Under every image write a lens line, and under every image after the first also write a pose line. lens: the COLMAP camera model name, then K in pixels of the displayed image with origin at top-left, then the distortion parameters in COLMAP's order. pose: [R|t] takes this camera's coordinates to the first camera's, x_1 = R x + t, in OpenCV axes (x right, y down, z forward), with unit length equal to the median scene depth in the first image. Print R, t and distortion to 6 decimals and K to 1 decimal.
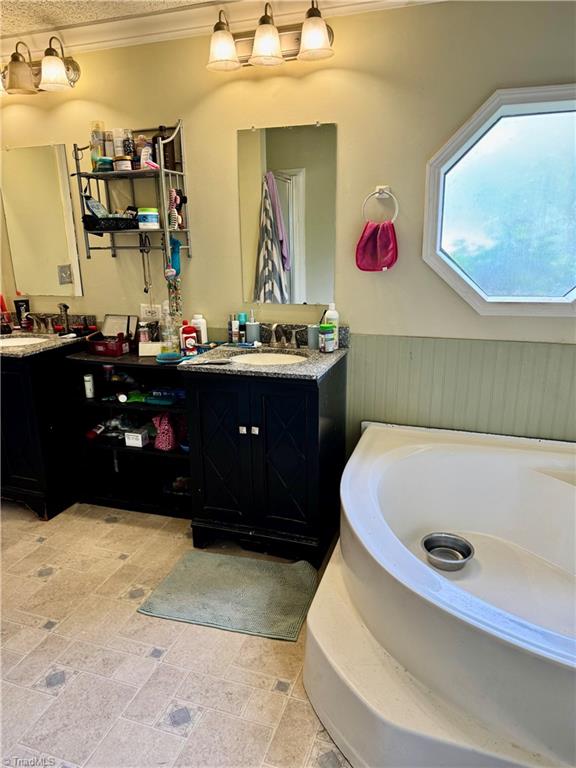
lens RADIAL K [[539.0, 0, 288.0], [0, 539.0, 384.0], [0, 0, 1]] dist [0.094932, -0.106486]
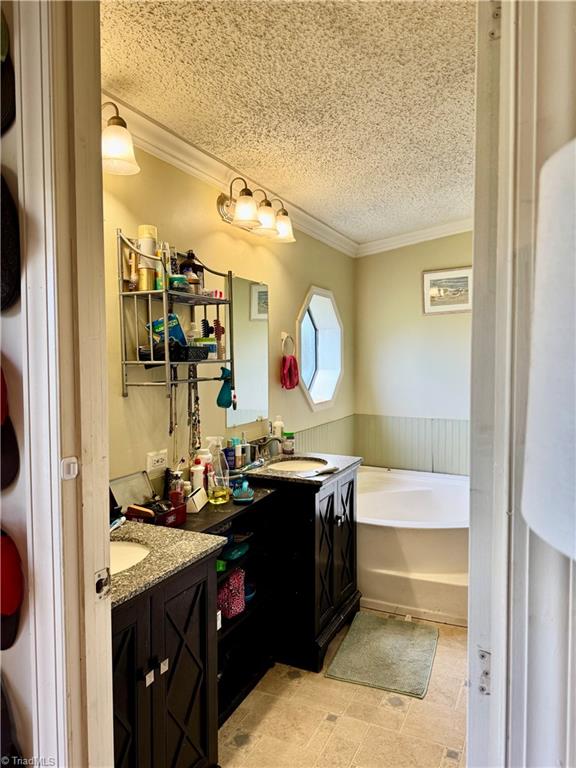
lens RADIAL K [[539.0, 0, 288.0], [0, 539.0, 384.0], [0, 0, 1]] dist [0.094932, -0.106486]
pose [[0.115779, -0.040150, 0.992463, -1.073587], [0.266040, 0.963929, 0.007960, -0.210408], [-0.956984, 0.263113, 0.122284, 0.751757]]
